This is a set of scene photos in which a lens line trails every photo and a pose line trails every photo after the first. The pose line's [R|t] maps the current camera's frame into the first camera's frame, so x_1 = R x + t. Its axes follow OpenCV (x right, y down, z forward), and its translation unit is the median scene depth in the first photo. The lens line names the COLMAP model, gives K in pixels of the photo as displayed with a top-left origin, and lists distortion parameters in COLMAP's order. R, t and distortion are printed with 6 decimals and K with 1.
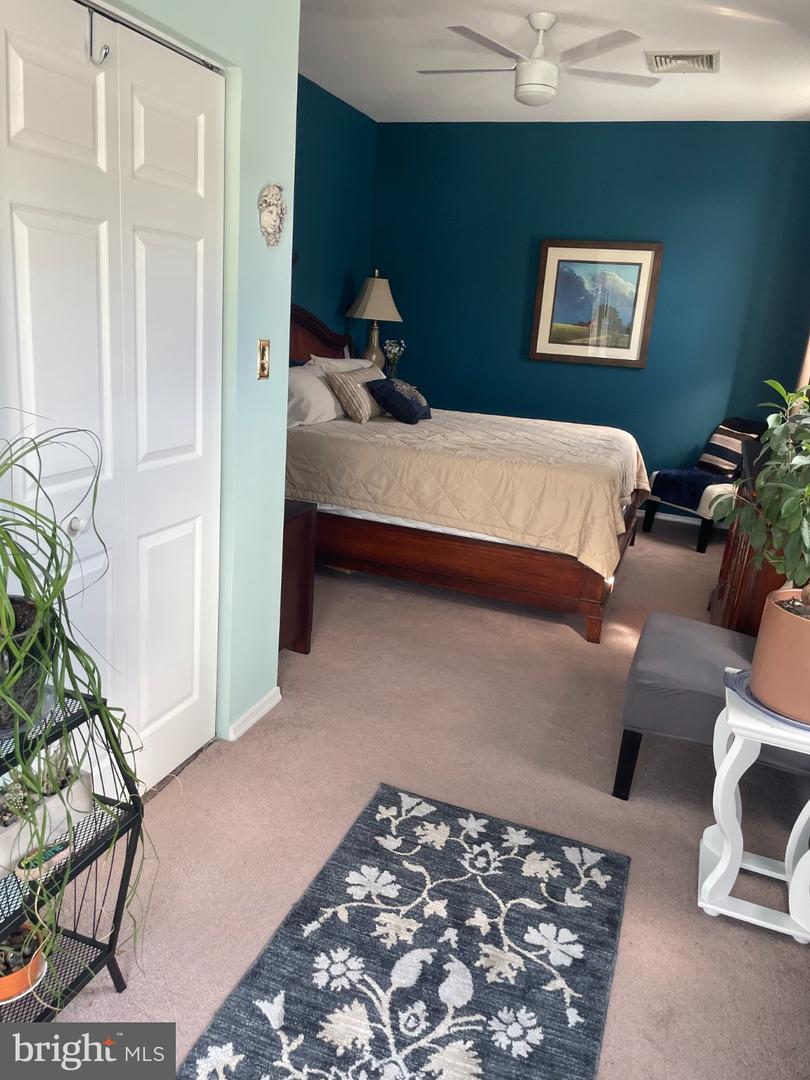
lens RADIAL K [[821.5, 0, 394.4], [0, 821.5, 537.0], [0, 0, 1]] dist [0.071311, -0.082503]
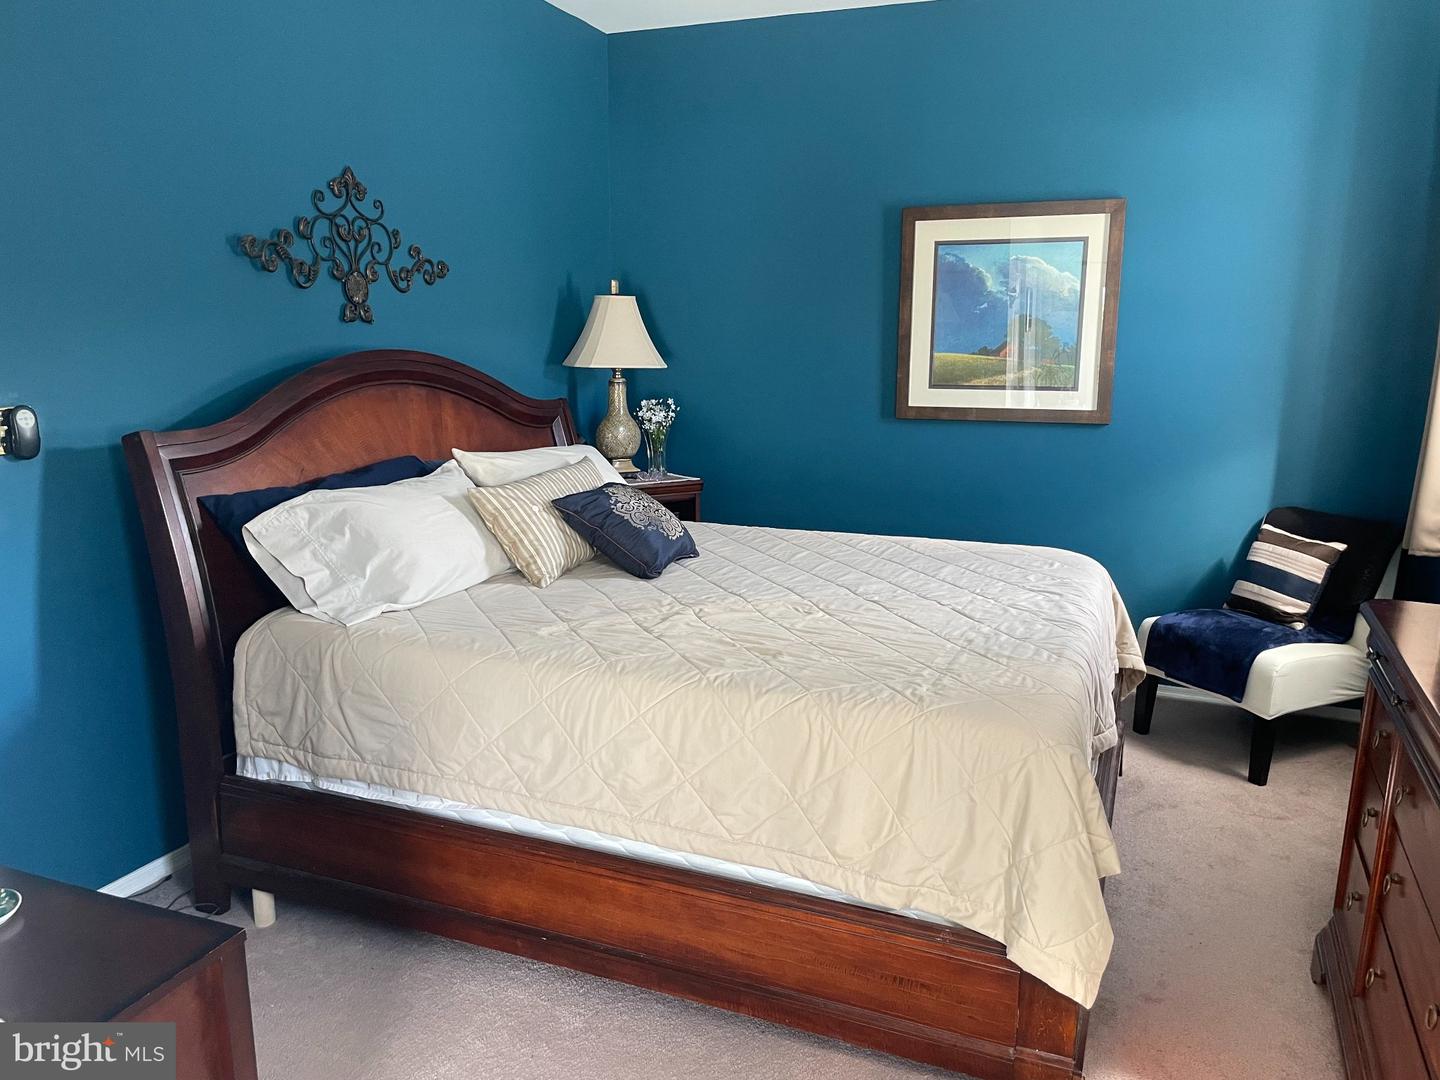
lens RADIAL K [[1095.3, 0, 728.6], [0, 1095.3, 539.4], [0, 0, 1]] dist [0.071311, -0.082503]
pose [[0.997739, -0.058457, -0.033162, 0.097438], [0.055481, 0.994879, -0.084486, -0.109337], [0.037931, 0.082455, 0.995873, 0.369881]]
